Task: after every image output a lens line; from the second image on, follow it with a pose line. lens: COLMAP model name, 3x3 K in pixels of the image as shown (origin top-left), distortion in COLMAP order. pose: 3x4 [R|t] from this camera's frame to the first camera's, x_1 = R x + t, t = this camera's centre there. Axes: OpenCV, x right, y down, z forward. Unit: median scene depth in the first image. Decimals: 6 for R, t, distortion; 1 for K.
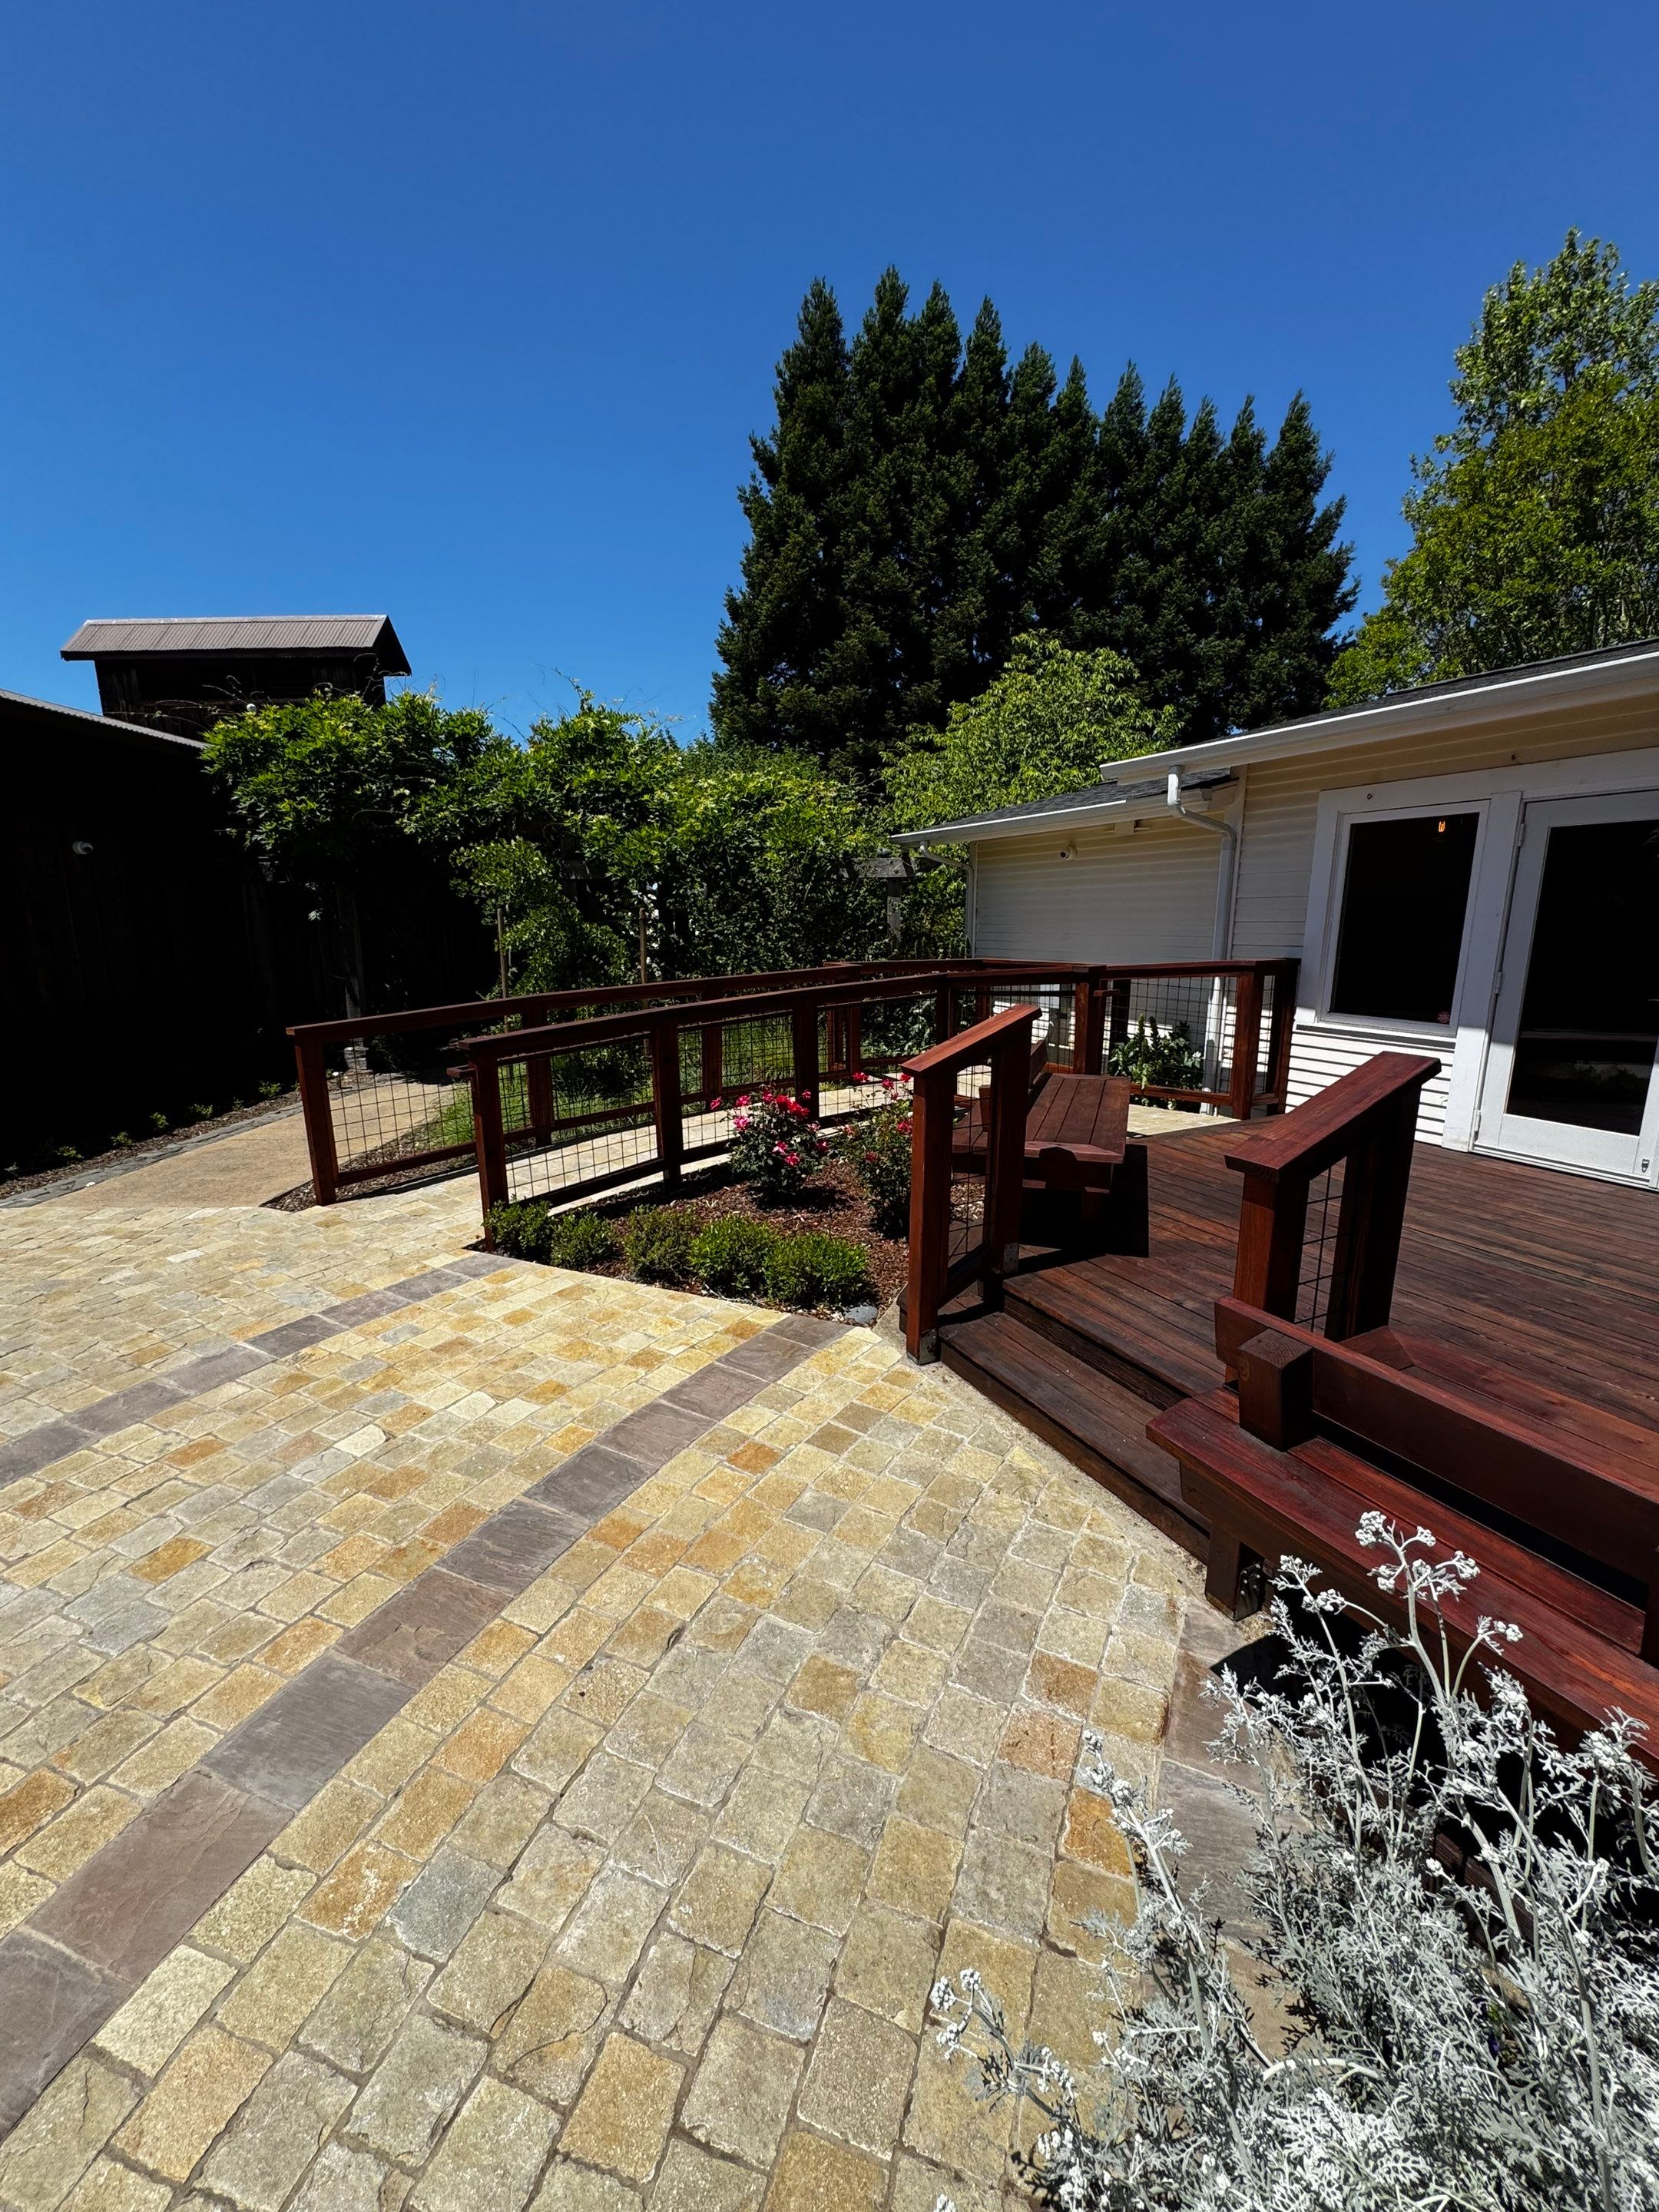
lens RADIAL K [[881.2, 0, 829.5], [0, 881.2, 1106.0], [0, 0, 1]] dist [-0.003073, -0.000160]
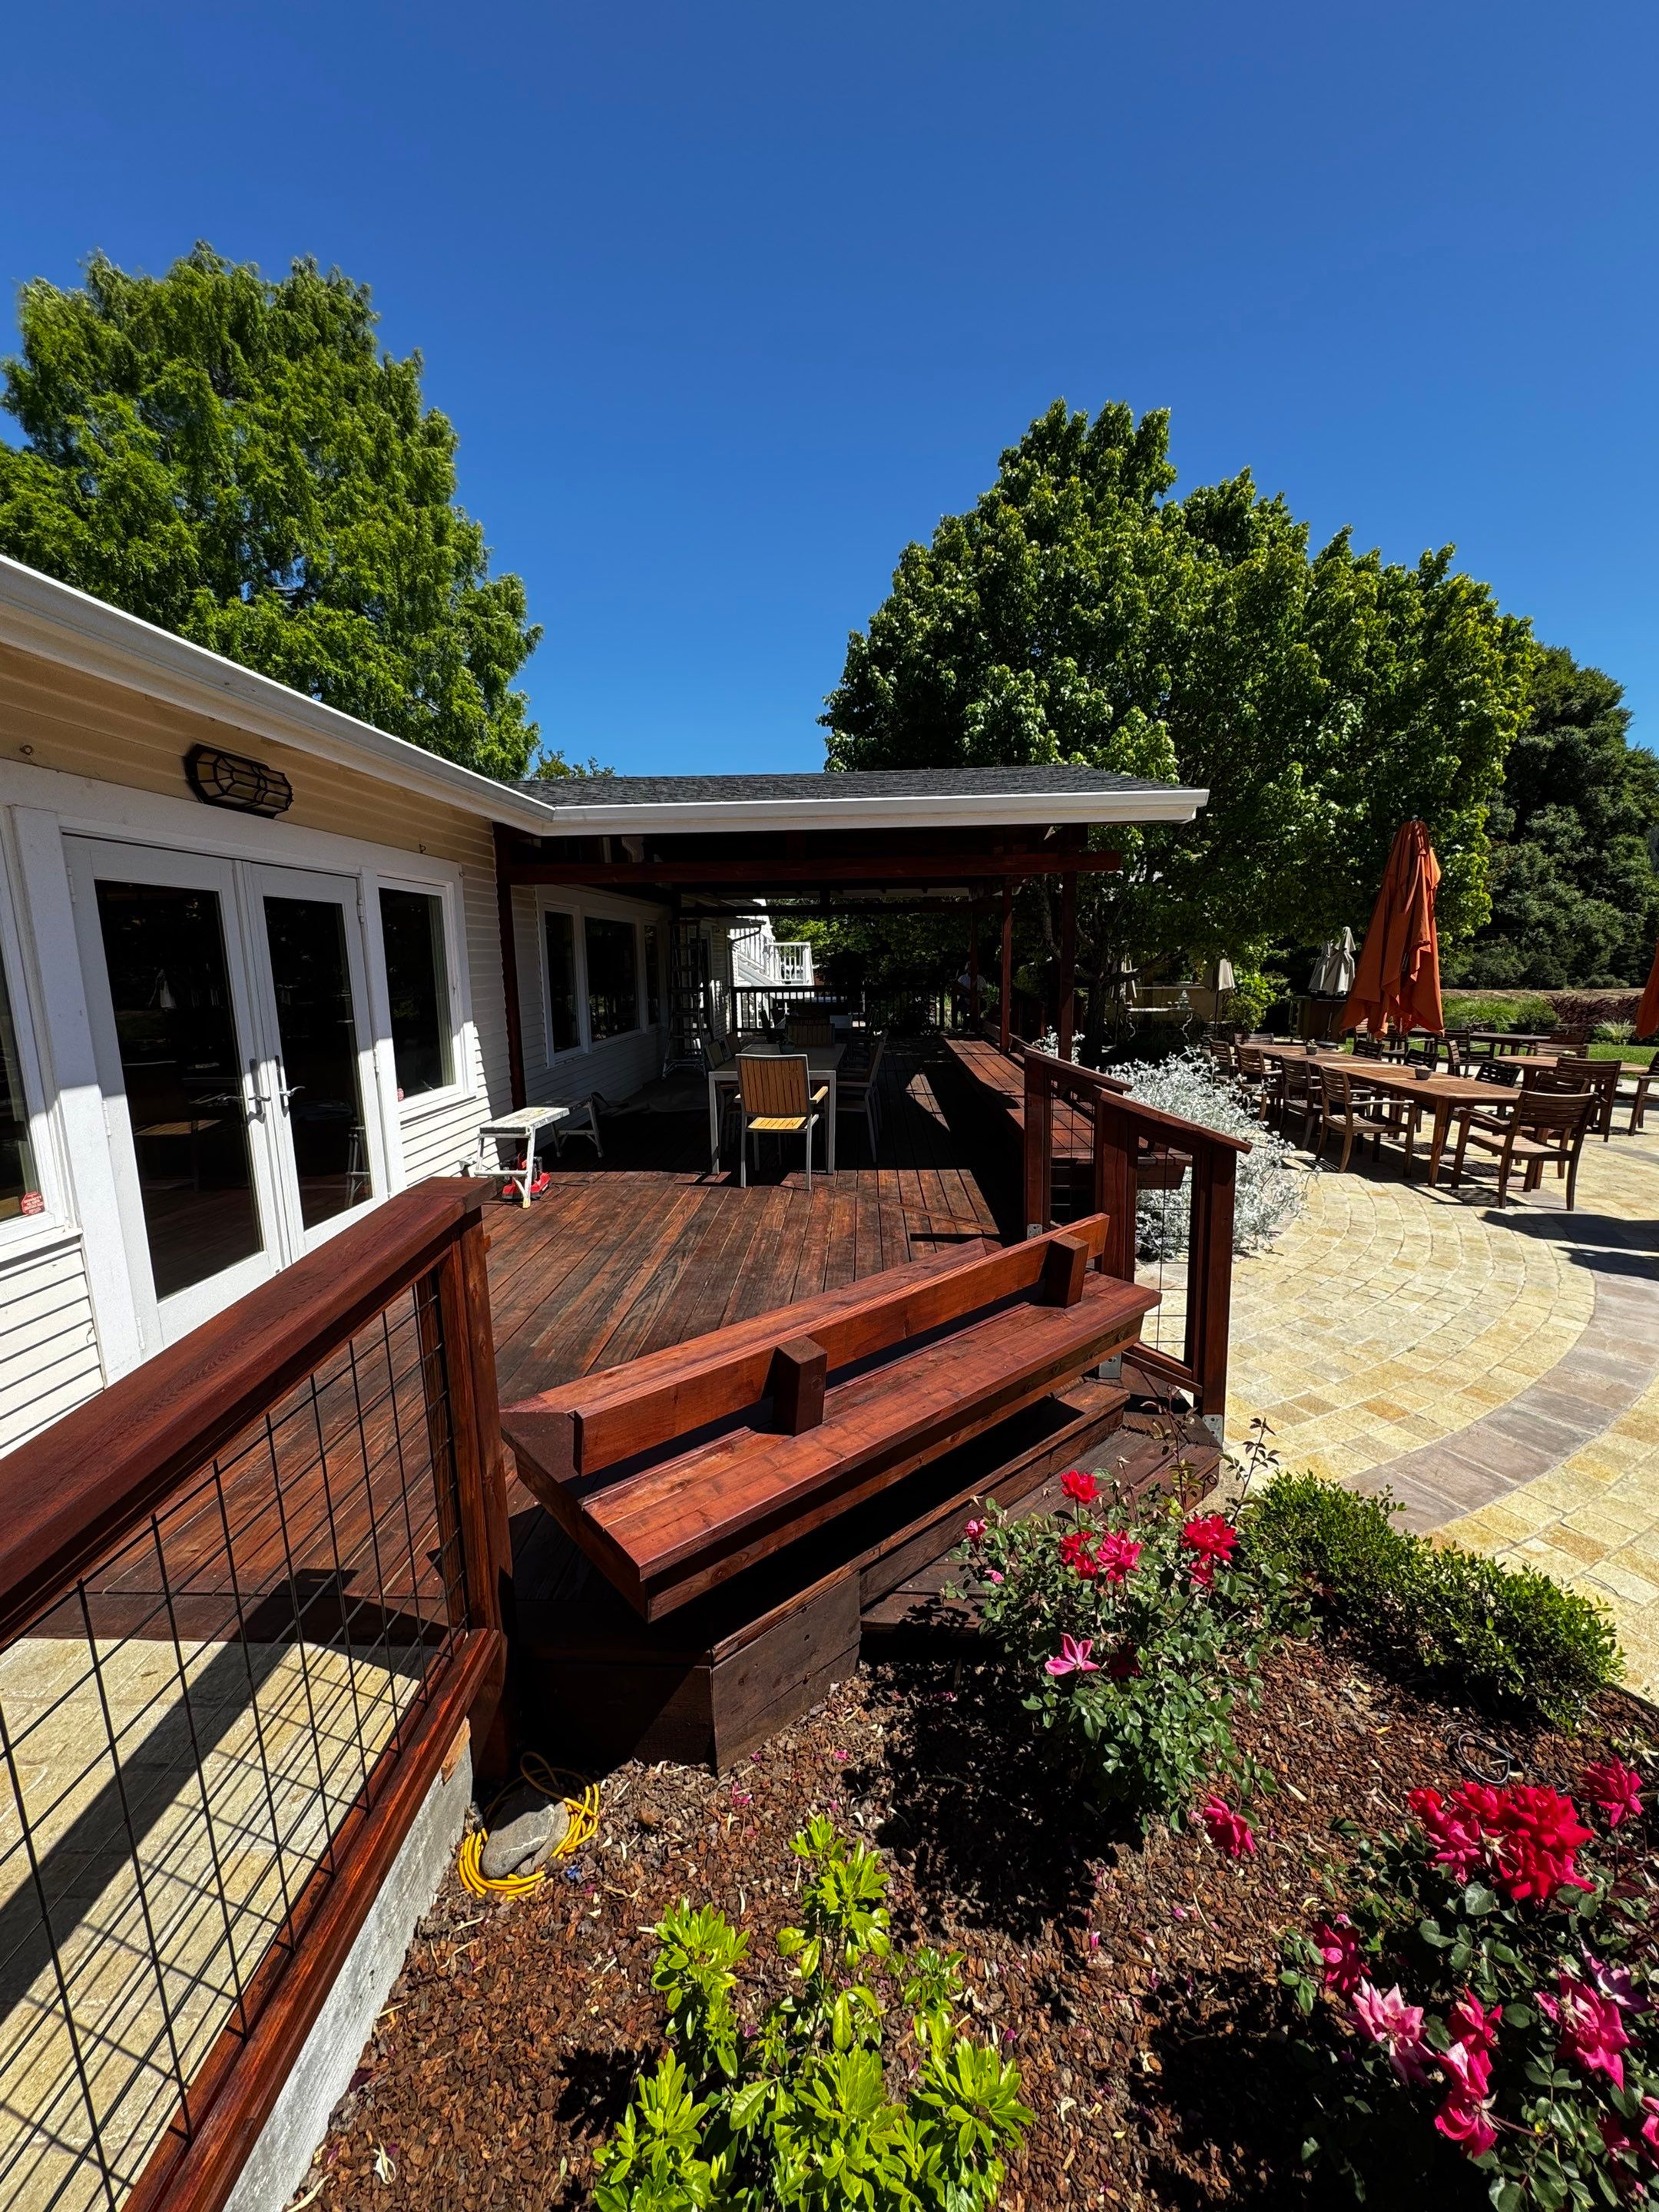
lens RADIAL K [[881.2, 0, 829.5], [0, 881.2, 1106.0], [0, 0, 1]] dist [-0.003073, -0.000160]
pose [[-0.872541, -0.066784, 0.483955, 0.015529], [0.123184, 0.928529, 0.350228, -0.294100], [-0.472756, 0.365204, -0.801953, 1.210433]]
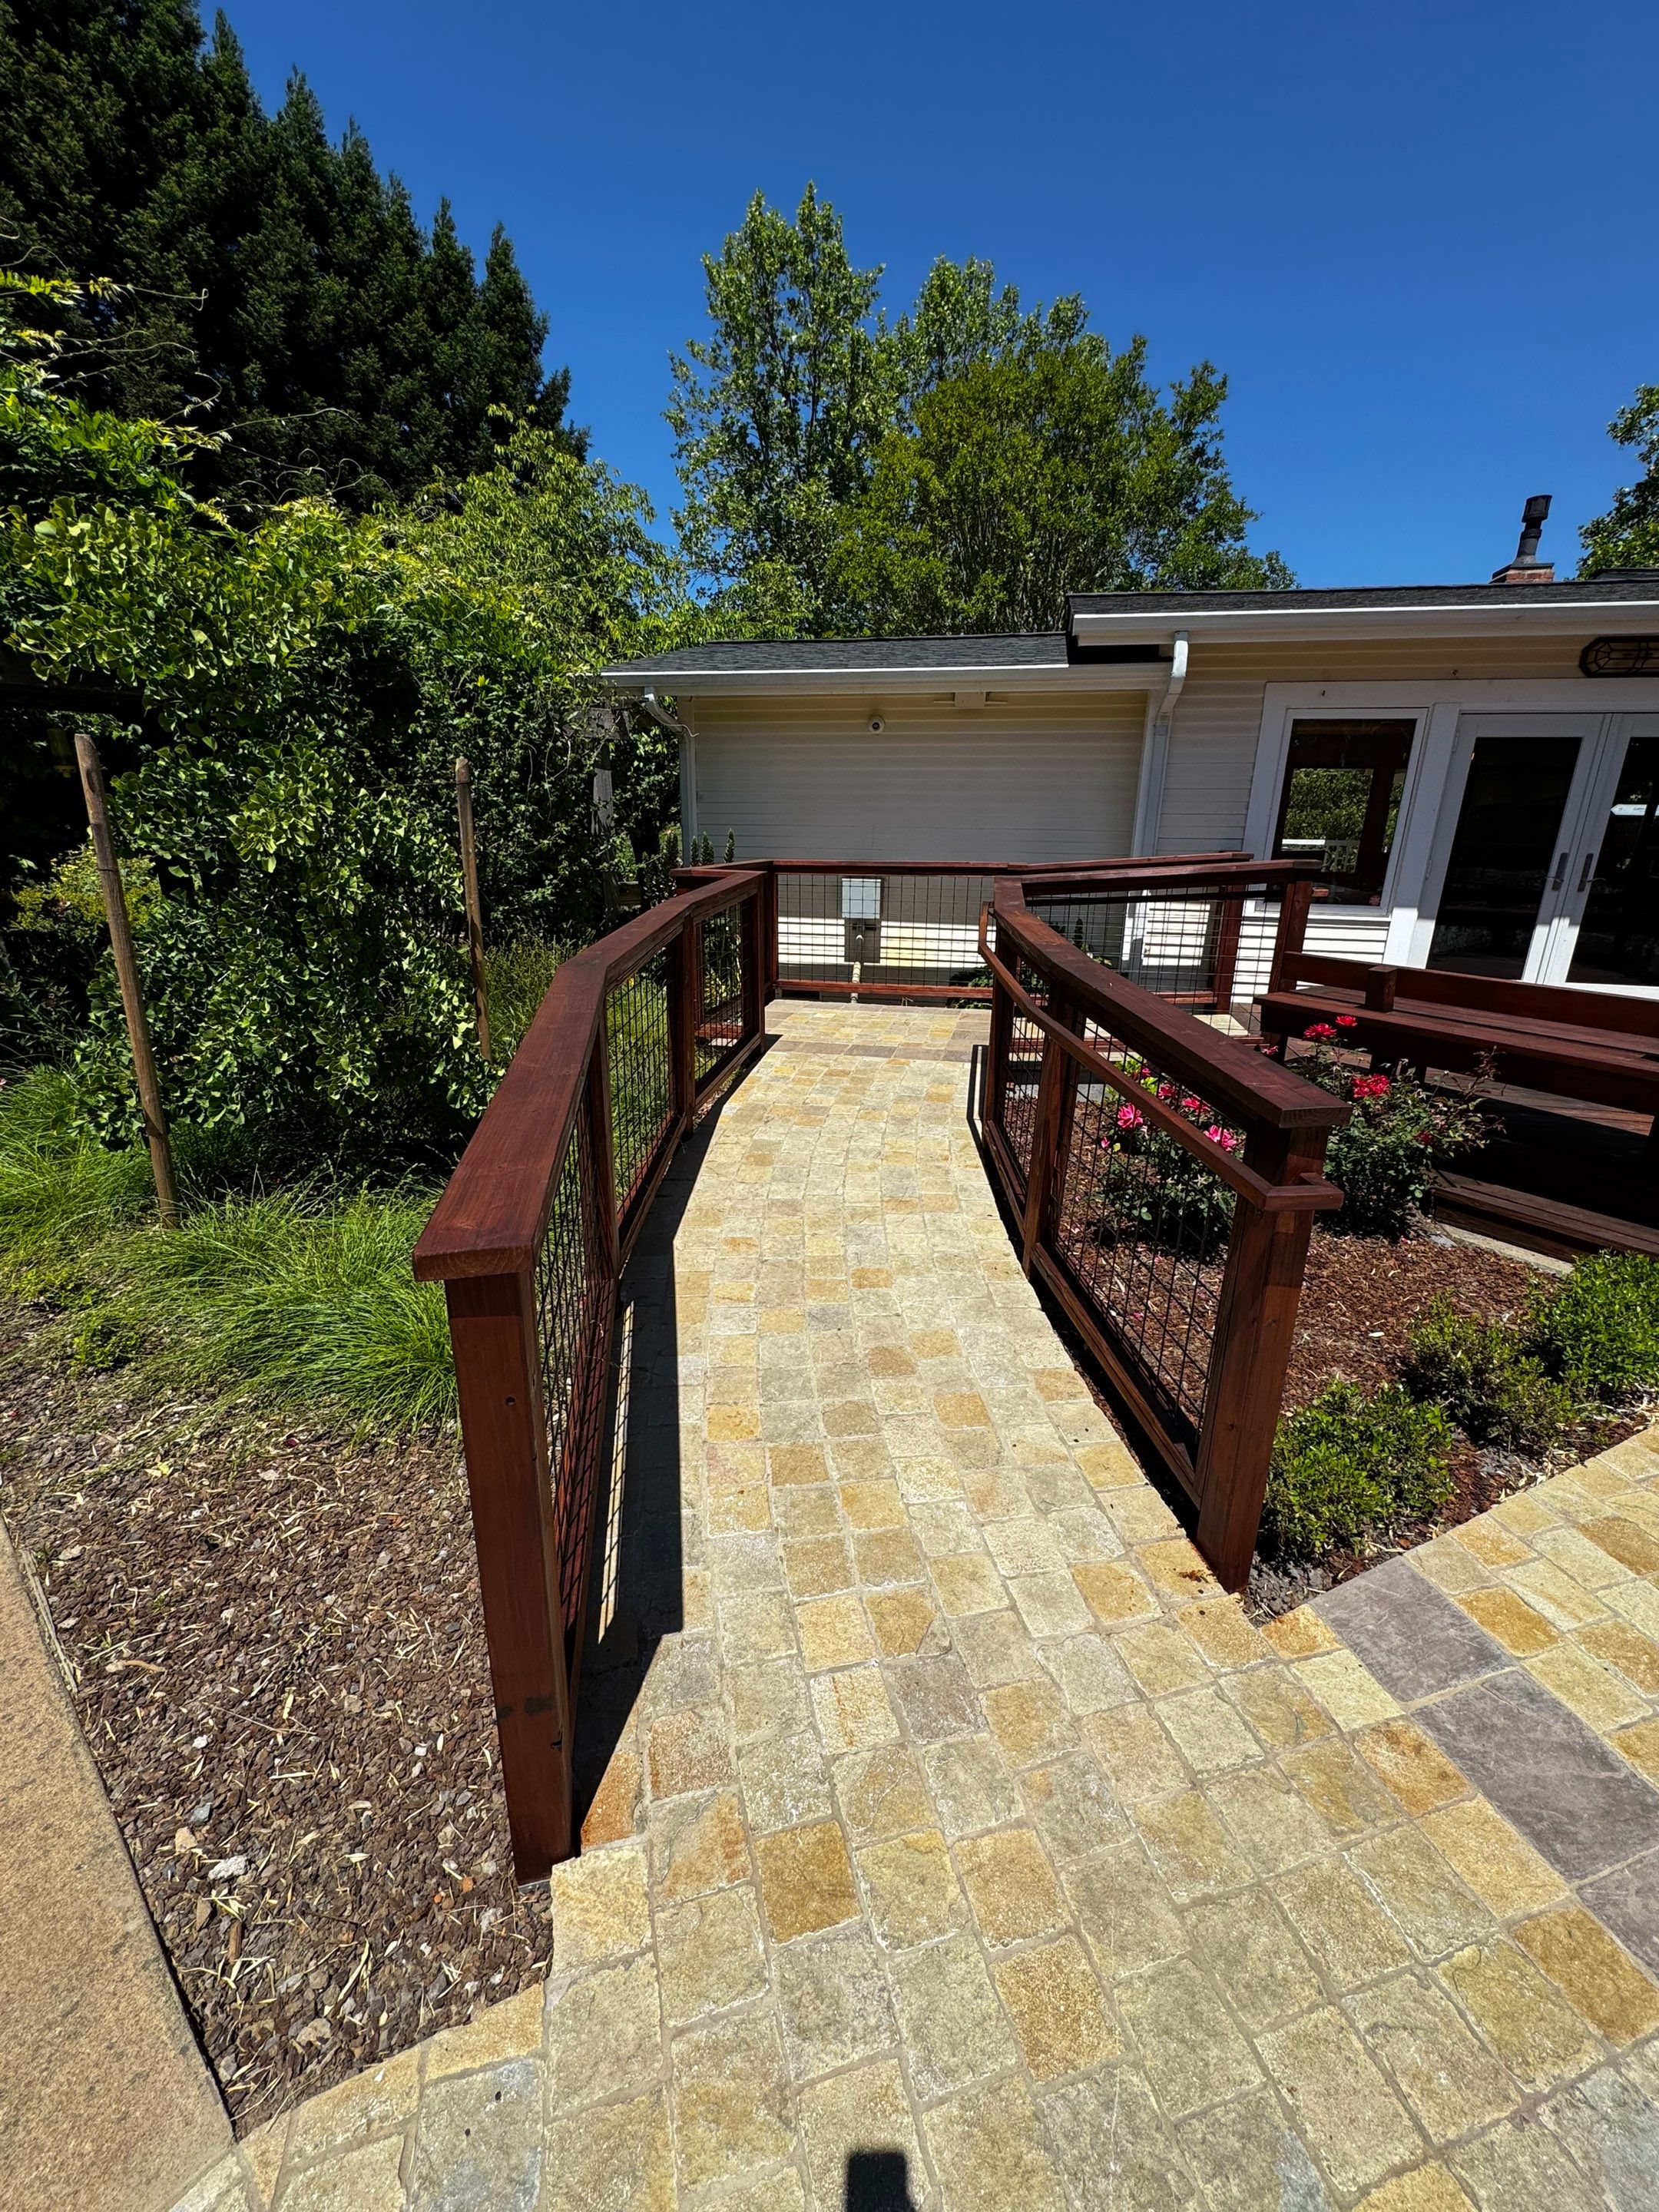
lens RADIAL K [[881.2, 0, 829.5], [0, 881.2, 1106.0], [0, 0, 1]] dist [-0.003073, -0.000160]
pose [[0.633035, -0.224239, 0.740934, -0.703699], [0.145216, 0.974534, 0.170868, -0.142537], [-0.760381, -0.000570, 0.649477, 0.811084]]
